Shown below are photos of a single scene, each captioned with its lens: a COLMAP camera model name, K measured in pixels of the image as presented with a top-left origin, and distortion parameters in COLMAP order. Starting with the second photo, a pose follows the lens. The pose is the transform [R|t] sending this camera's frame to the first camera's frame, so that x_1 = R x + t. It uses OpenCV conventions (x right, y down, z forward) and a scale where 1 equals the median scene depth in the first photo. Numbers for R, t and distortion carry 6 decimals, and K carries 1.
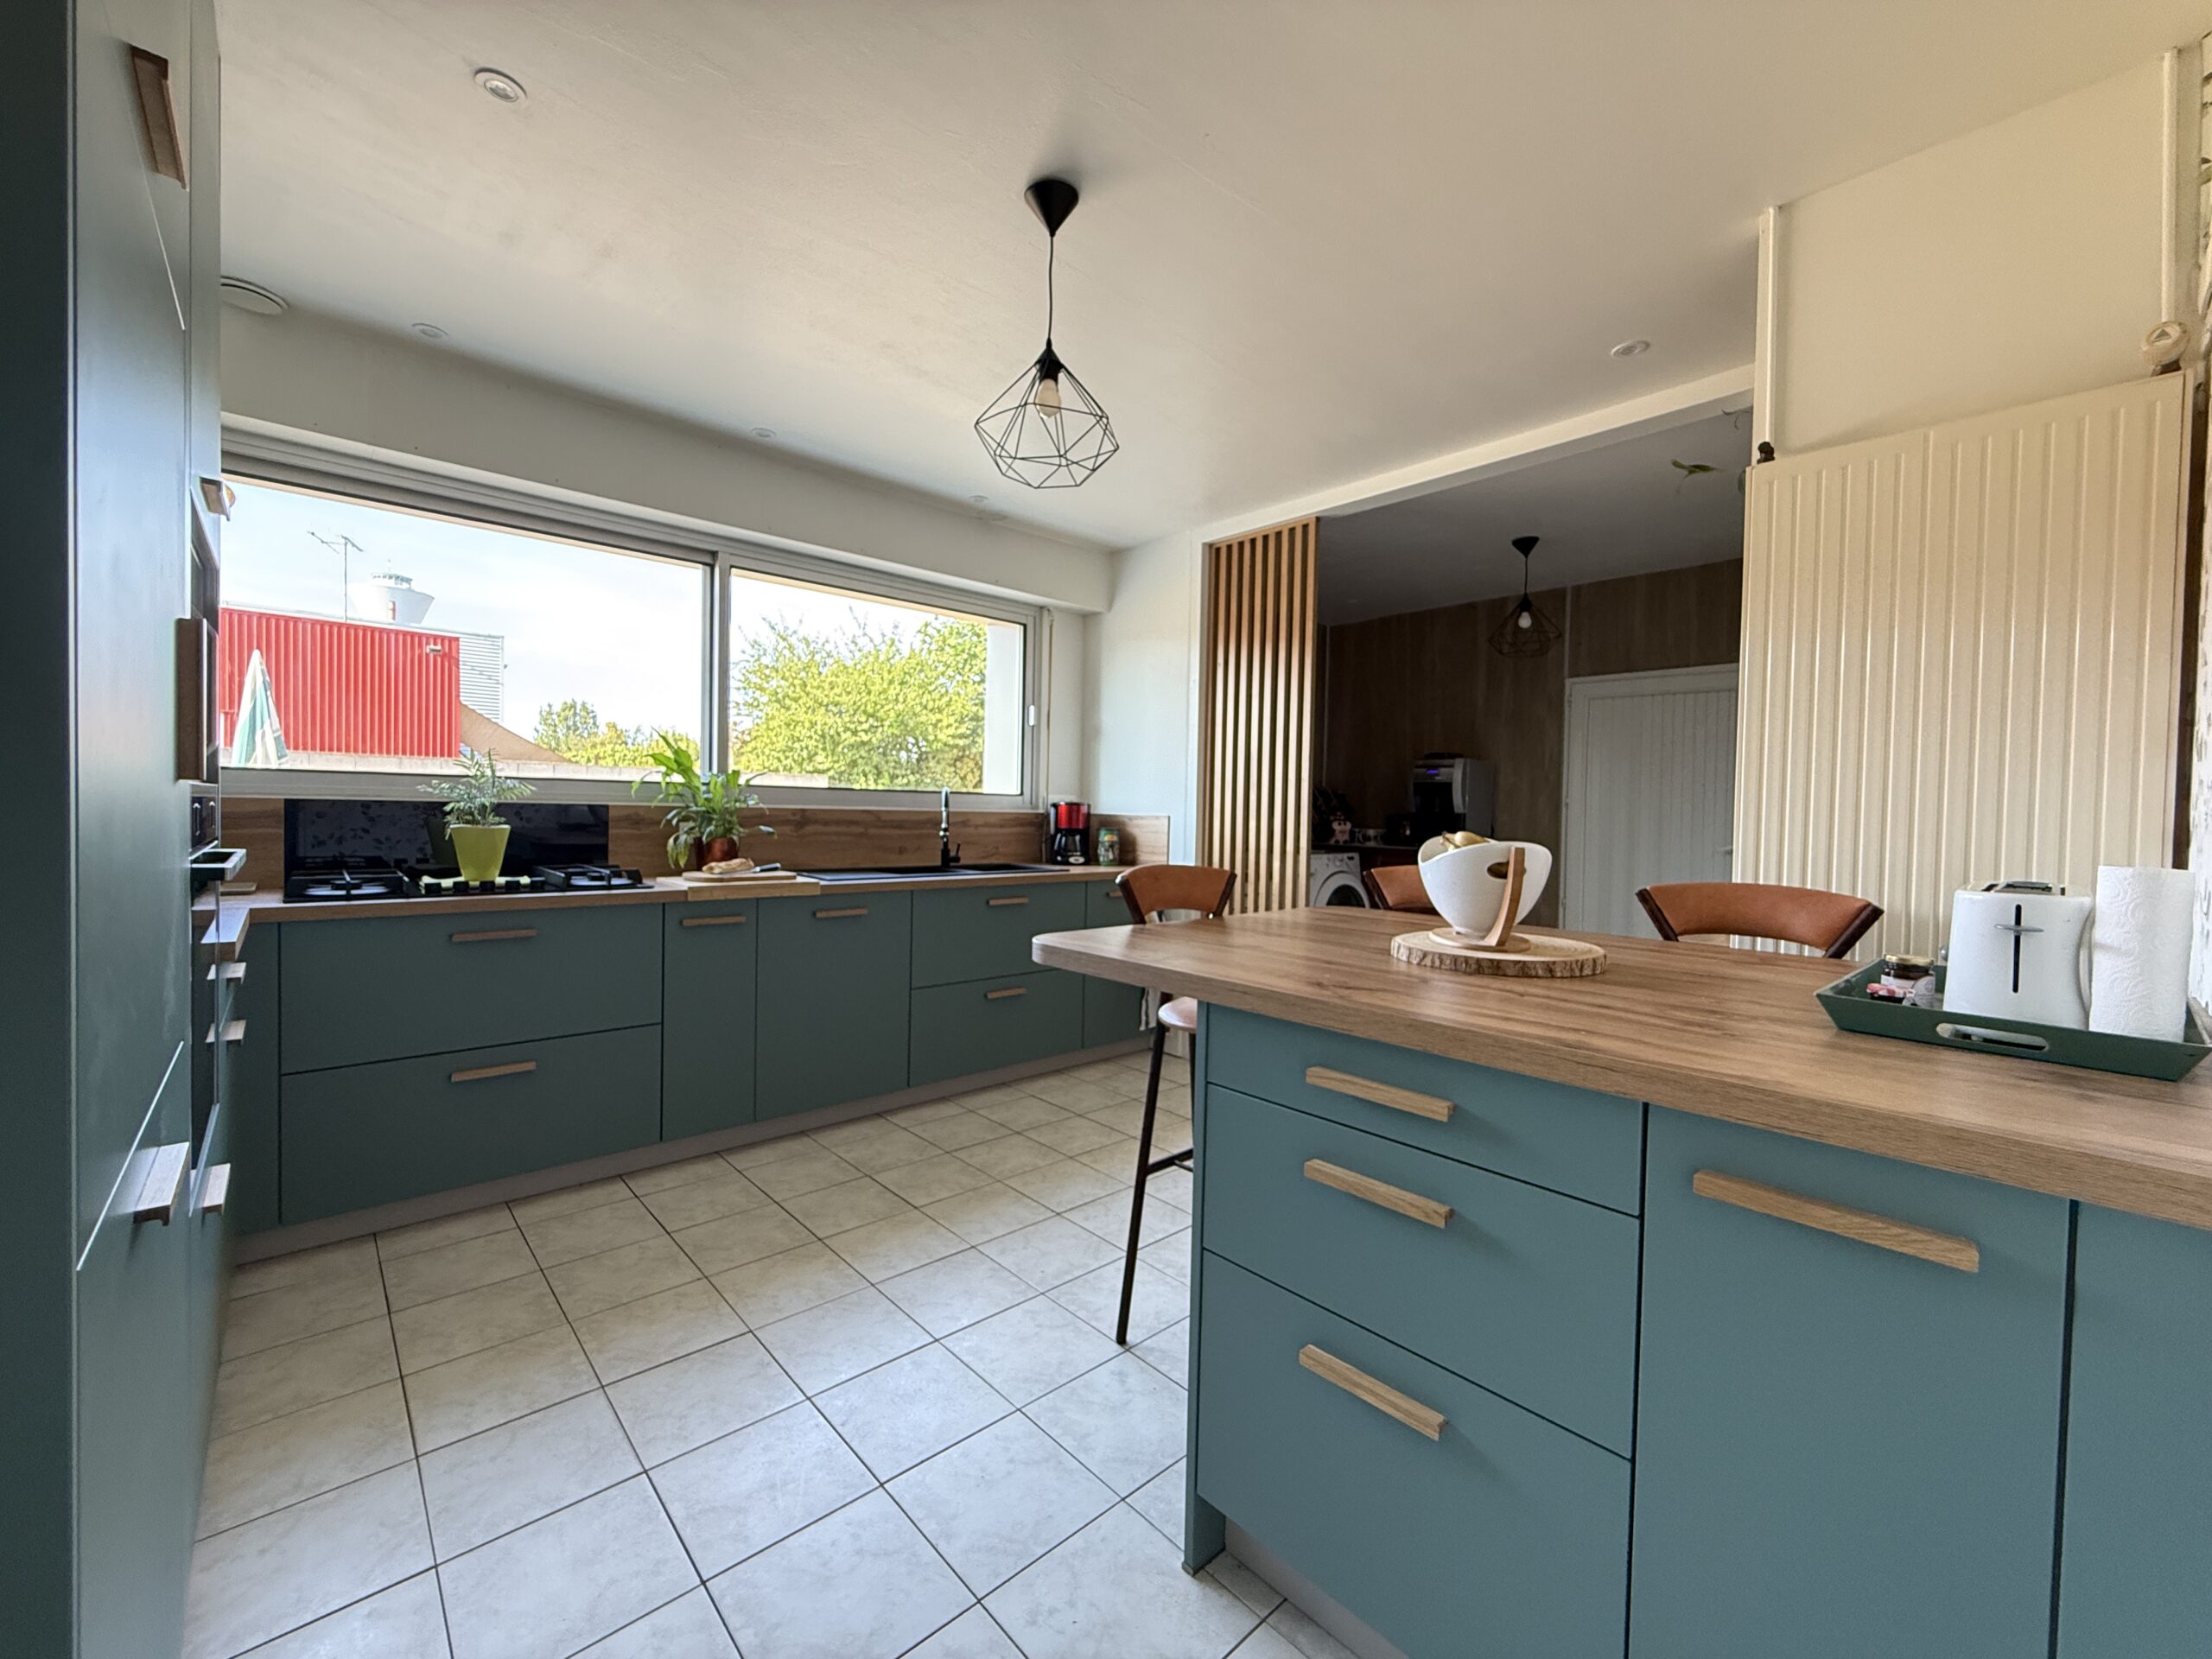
lens RADIAL K [[883.7, 0, 1104.7], [0, 883.7, 831.5], [0, 0, 1]] dist [-0.006323, -0.000071]
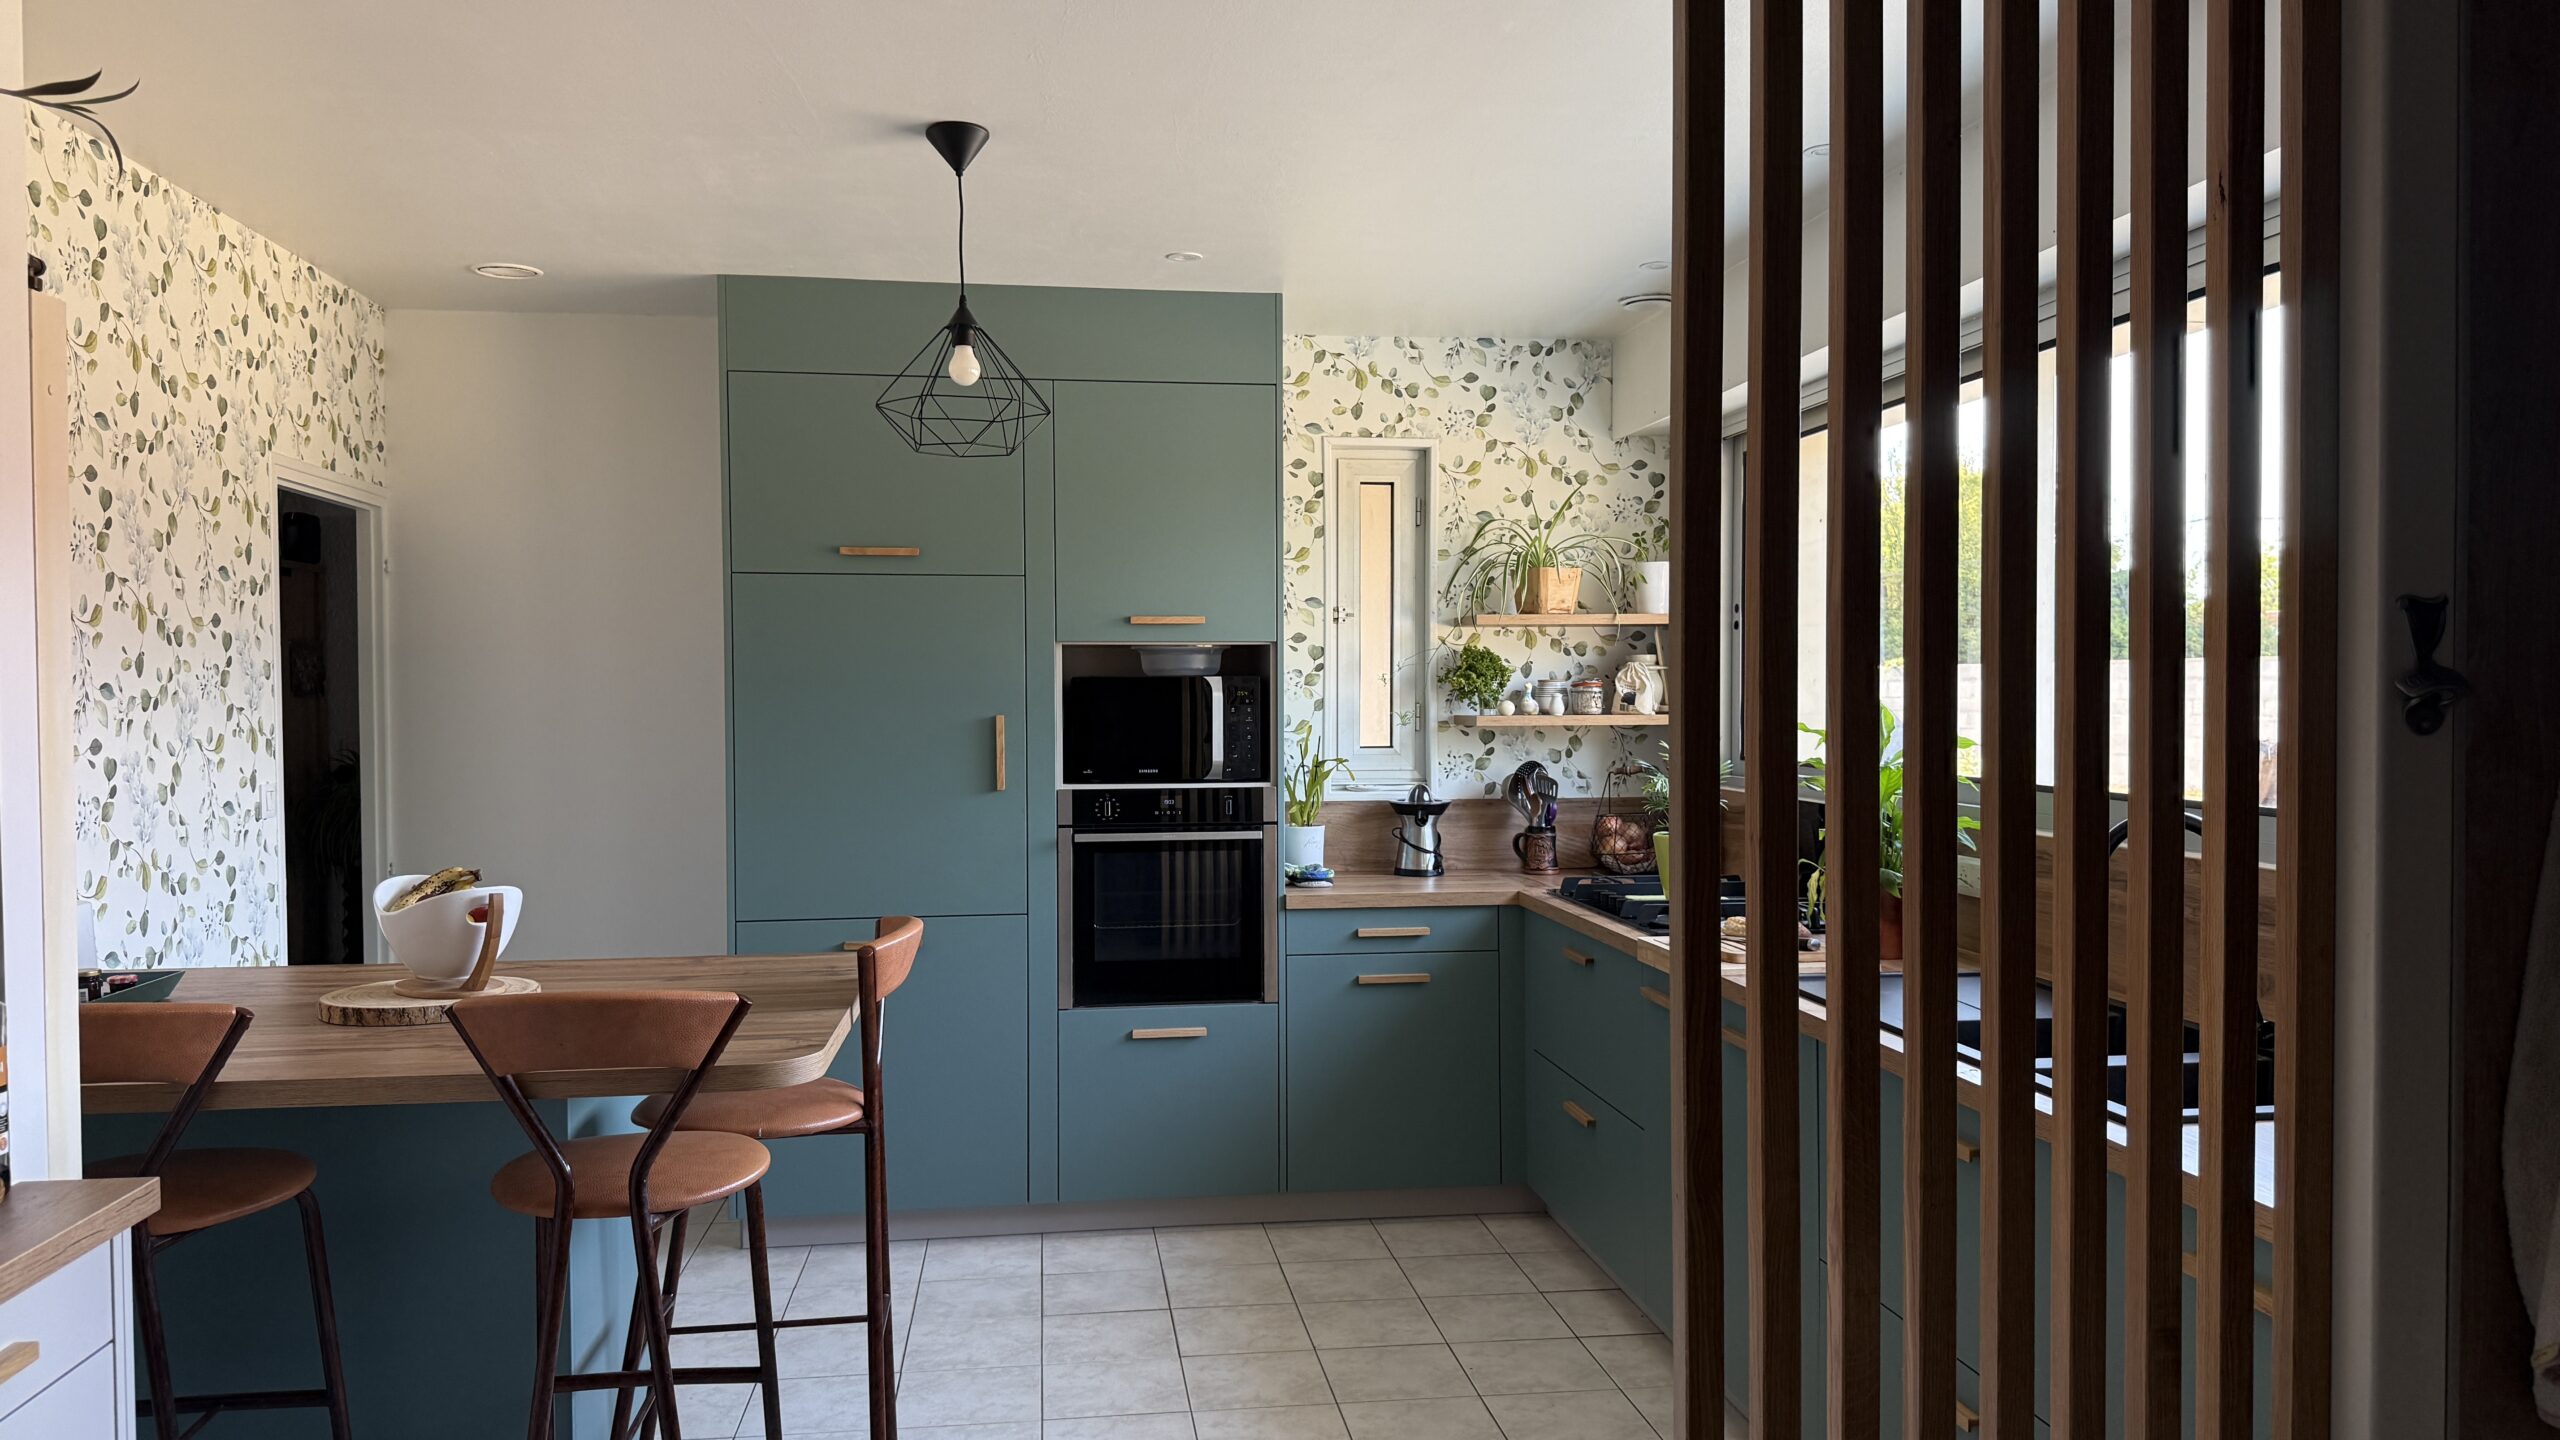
lens RADIAL K [[1782.2, 0, 1274.8], [0, 1782.2, 726.2], [0, 0, 1]] dist [0.124625, -0.219513]
pose [[-0.574298, -0.001717, -0.818644, 0.609917], [-0.026631, 0.999508, 0.016586, -0.086213], [0.818213, 0.031326, -0.574061, 1.149544]]
